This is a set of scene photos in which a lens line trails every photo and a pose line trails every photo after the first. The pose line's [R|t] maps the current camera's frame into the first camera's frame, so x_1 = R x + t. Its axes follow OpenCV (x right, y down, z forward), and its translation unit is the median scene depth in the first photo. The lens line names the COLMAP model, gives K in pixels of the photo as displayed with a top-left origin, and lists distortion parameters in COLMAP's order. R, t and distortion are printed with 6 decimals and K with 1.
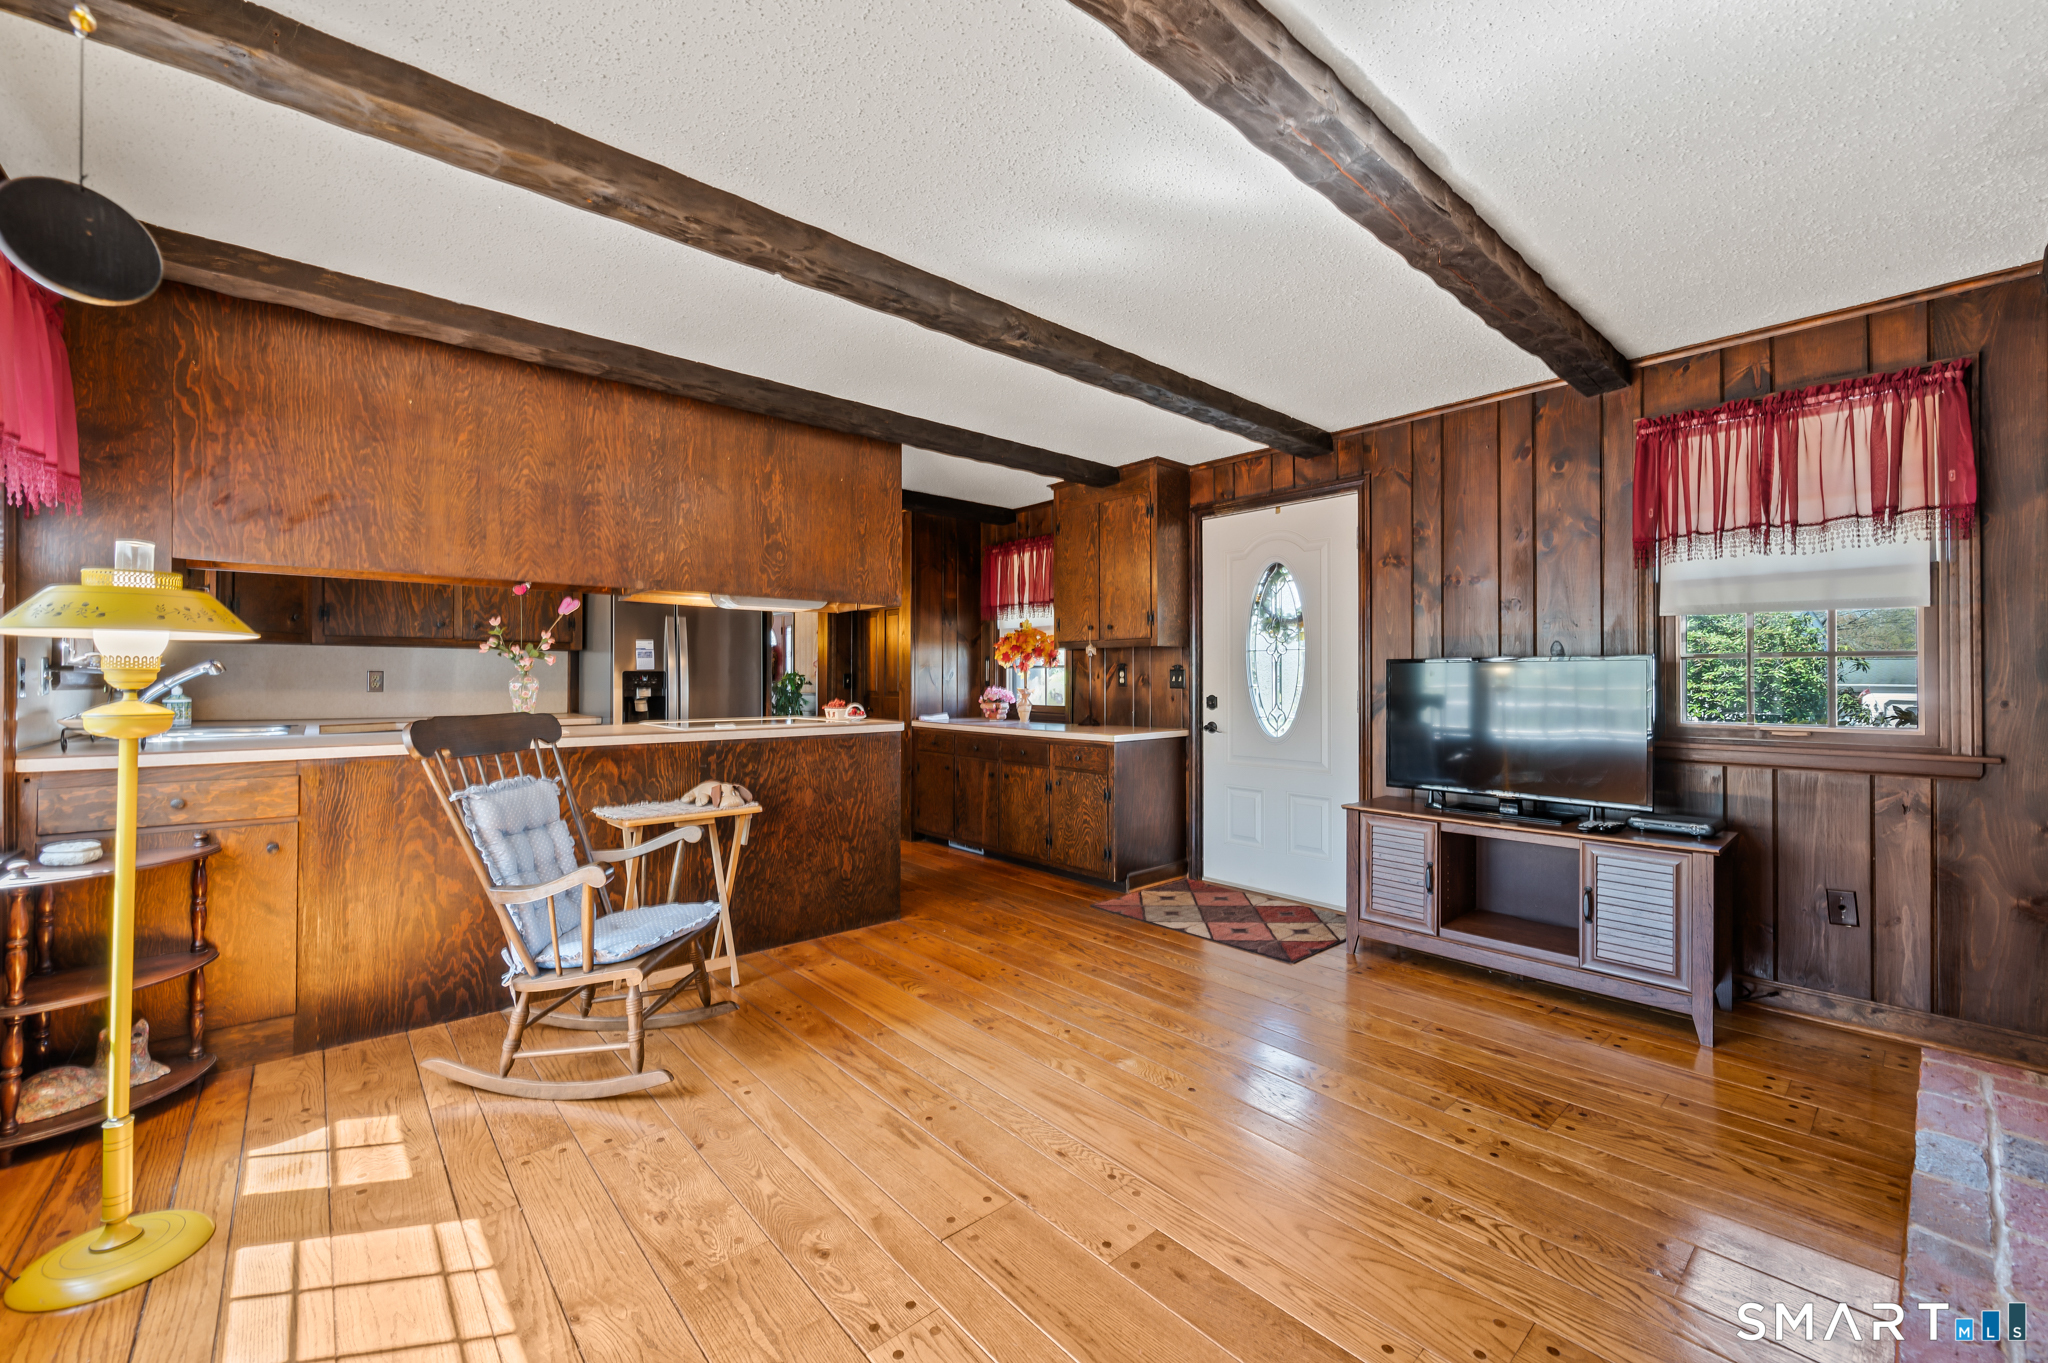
lens RADIAL K [[830.1, 0, 1025.6], [0, 830.1, 674.9], [0, 0, 1]] dist [0.001364, -0.000426]
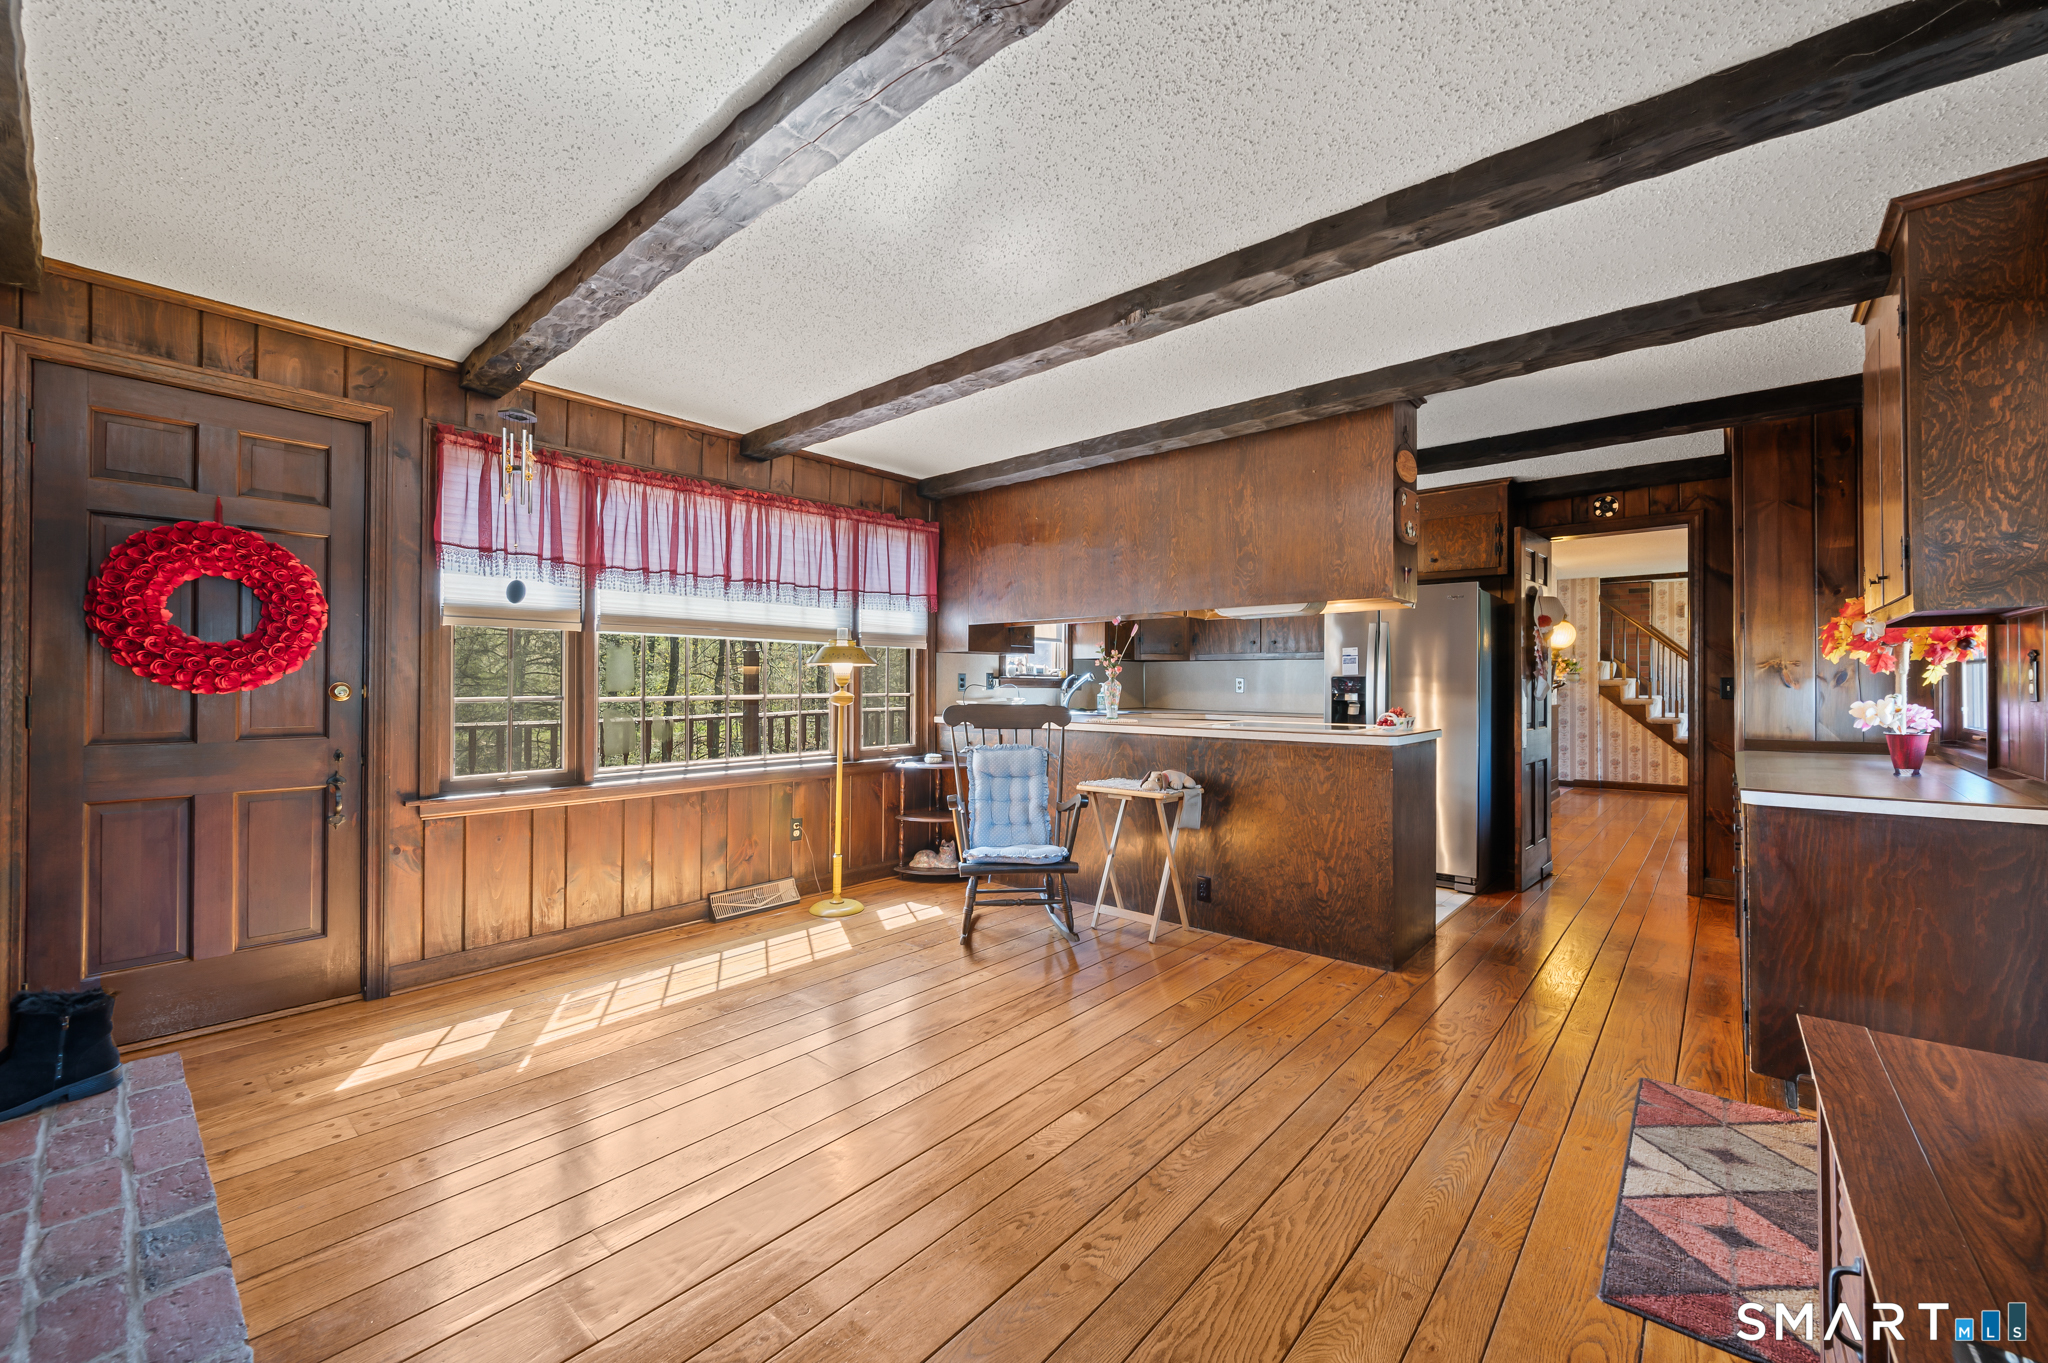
lens RADIAL K [[830.1, 0, 1026.3], [0, 830.1, 680.9], [0, 0, 1]] dist [0.001364, -0.000426]
pose [[0.113048, -0.005464, -0.993574, 0.704906], [0.000697, 0.999985, -0.005420, 0.006794], [0.993589, -0.000080, 0.113051, 0.599585]]
